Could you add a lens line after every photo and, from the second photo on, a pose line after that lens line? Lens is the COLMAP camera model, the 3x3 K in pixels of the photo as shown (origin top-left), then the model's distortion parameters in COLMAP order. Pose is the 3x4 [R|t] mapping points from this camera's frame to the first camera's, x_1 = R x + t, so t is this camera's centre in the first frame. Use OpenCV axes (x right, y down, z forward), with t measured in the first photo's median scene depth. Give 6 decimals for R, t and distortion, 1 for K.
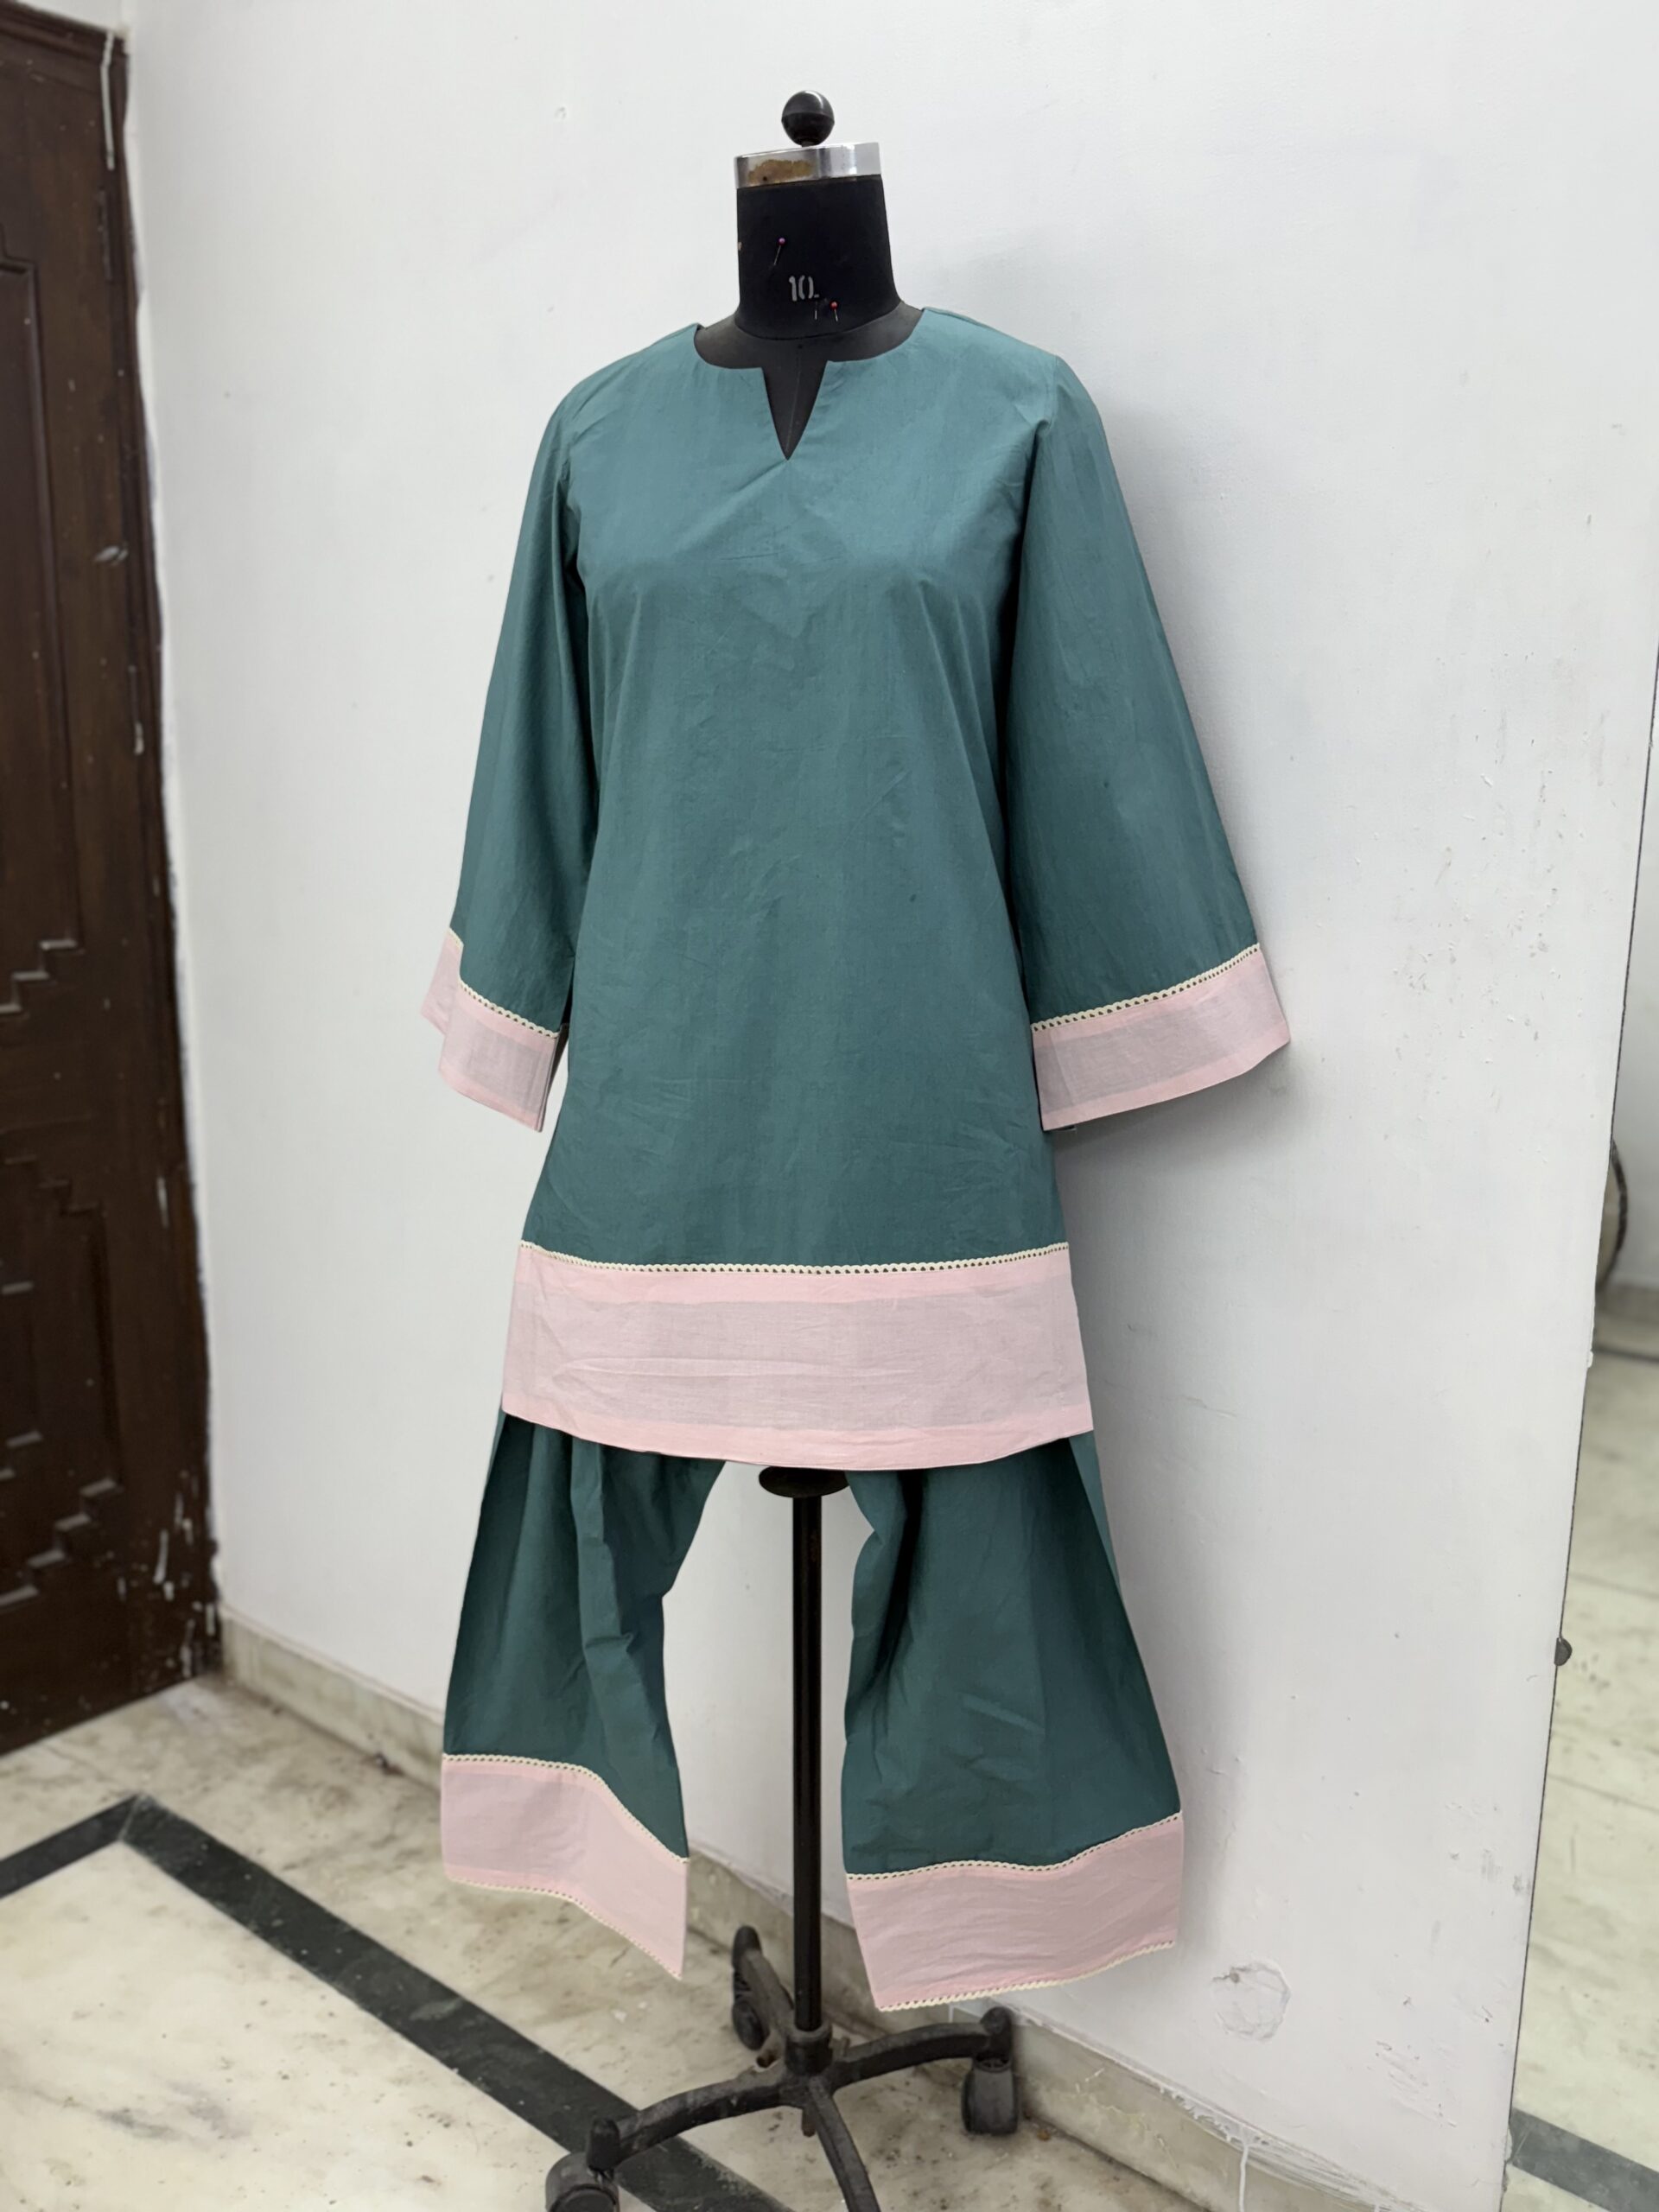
lens RADIAL K [[1755.6, 0, 827.1], [0, 1755.6, 1098.2], [0, 0, 1]] dist [0.036877, -0.054196]
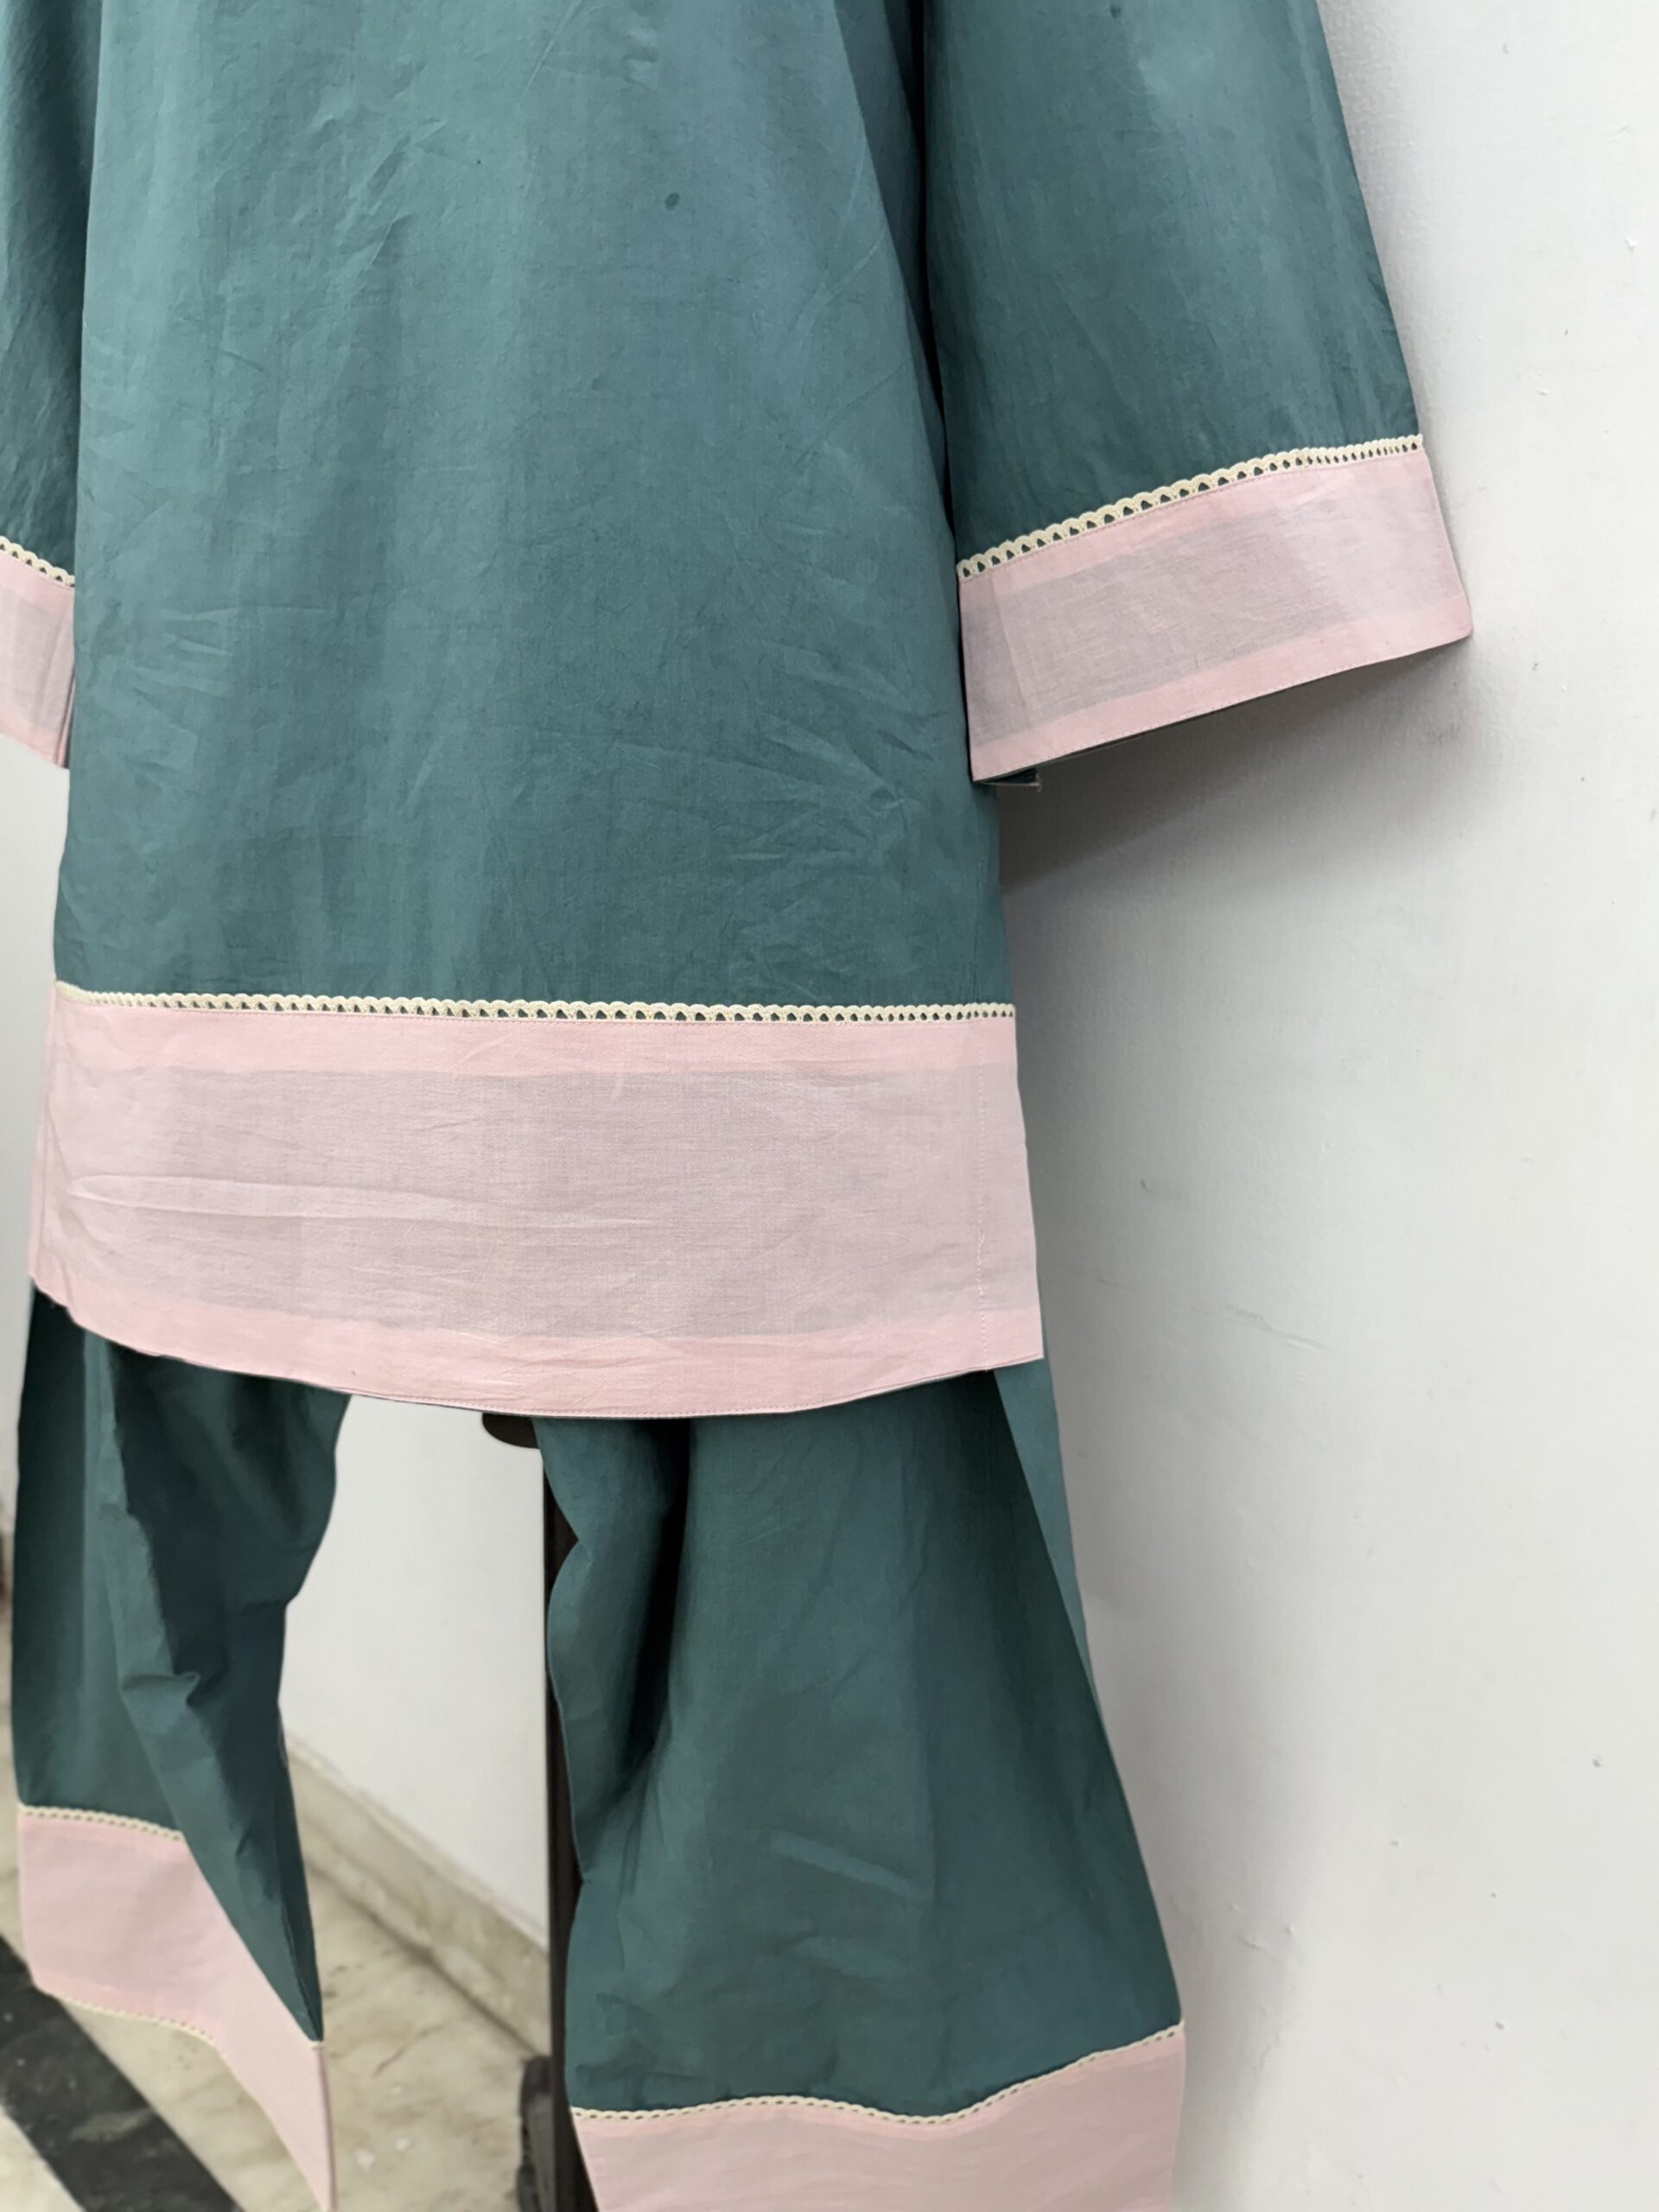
lens RADIAL K [[1755.6, 0, 829.8], [0, 1755.6, 1142.9], [0, 0, 1]] dist [0.036877, -0.054196]
pose [[0.996682, 0.045849, -0.067257, 0.124380], [-0.040517, 0.996082, 0.078605, 0.088029], [0.070597, -0.075619, 0.994634, 0.491650]]
